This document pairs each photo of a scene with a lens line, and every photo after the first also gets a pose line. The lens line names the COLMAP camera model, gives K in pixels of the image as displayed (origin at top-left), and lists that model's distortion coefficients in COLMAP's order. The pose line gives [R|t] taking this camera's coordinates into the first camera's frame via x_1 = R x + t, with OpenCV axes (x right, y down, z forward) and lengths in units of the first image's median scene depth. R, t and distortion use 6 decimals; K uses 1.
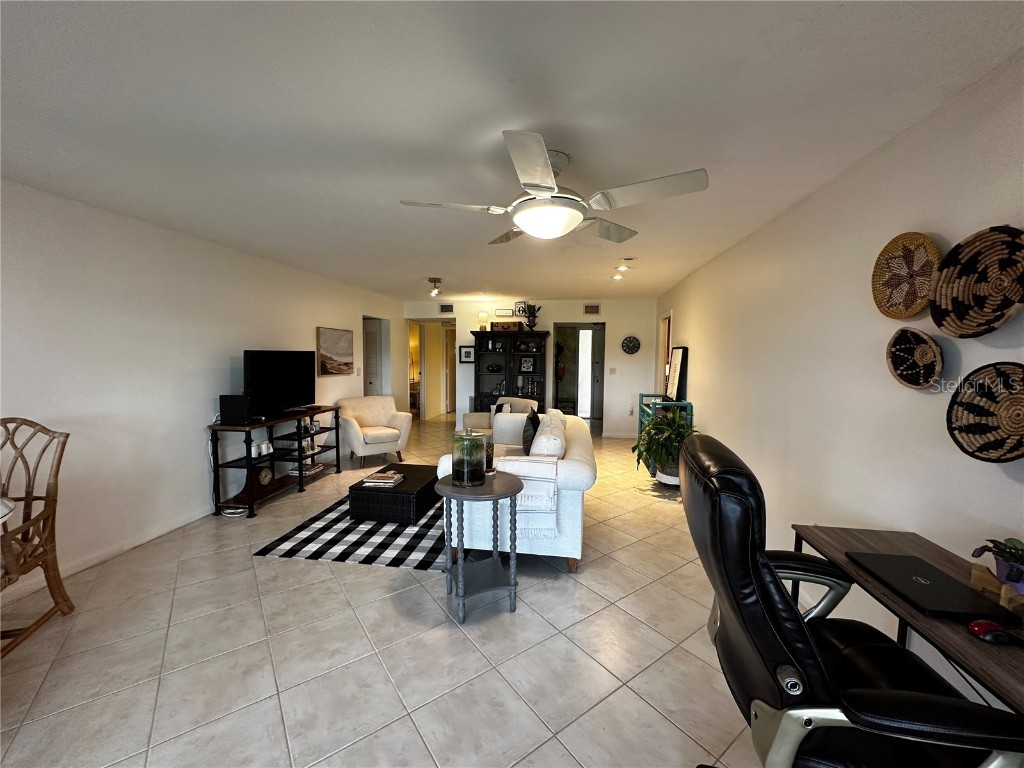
lens RADIAL K [[409.3, 0, 510.3], [0, 409.3, 388.0], [0, 0, 1]] dist [0.002004, 0.000189]
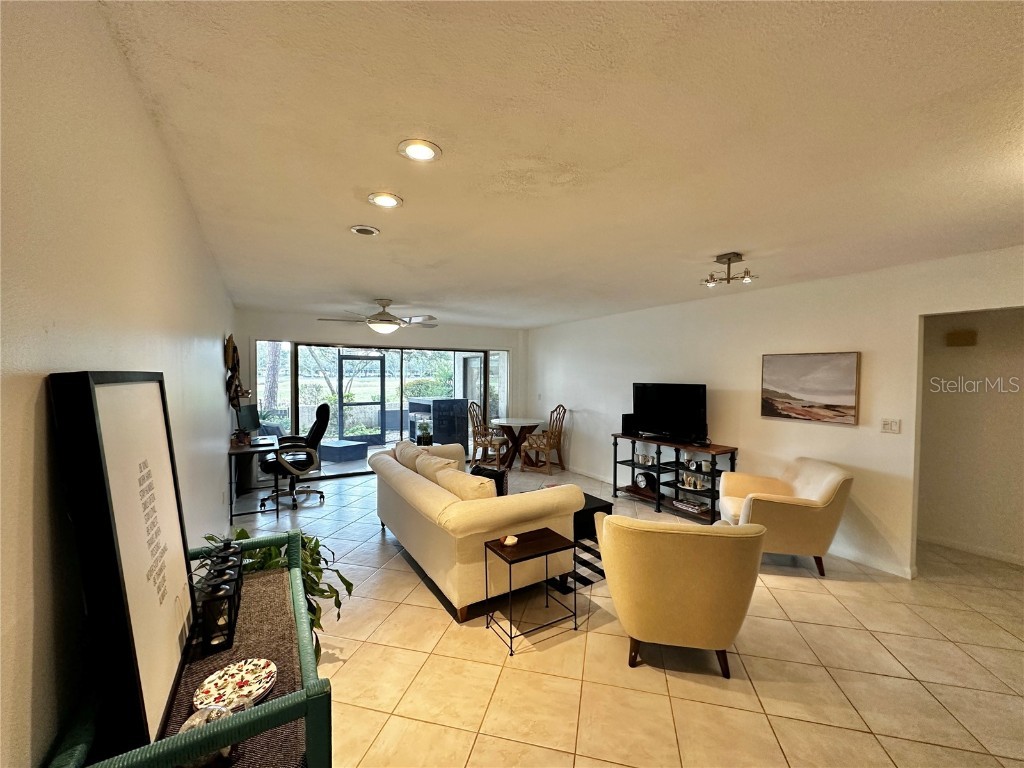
lens RADIAL K [[409.3, 0, 510.3], [0, 409.3, 388.0], [0, 0, 1]] dist [0.002004, 0.000189]
pose [[-0.768196, 0.012186, -0.640099, 0.391485], [-0.058634, 0.994278, 0.089297, -0.121635], [0.637525, 0.106129, -0.763085, 1.238230]]
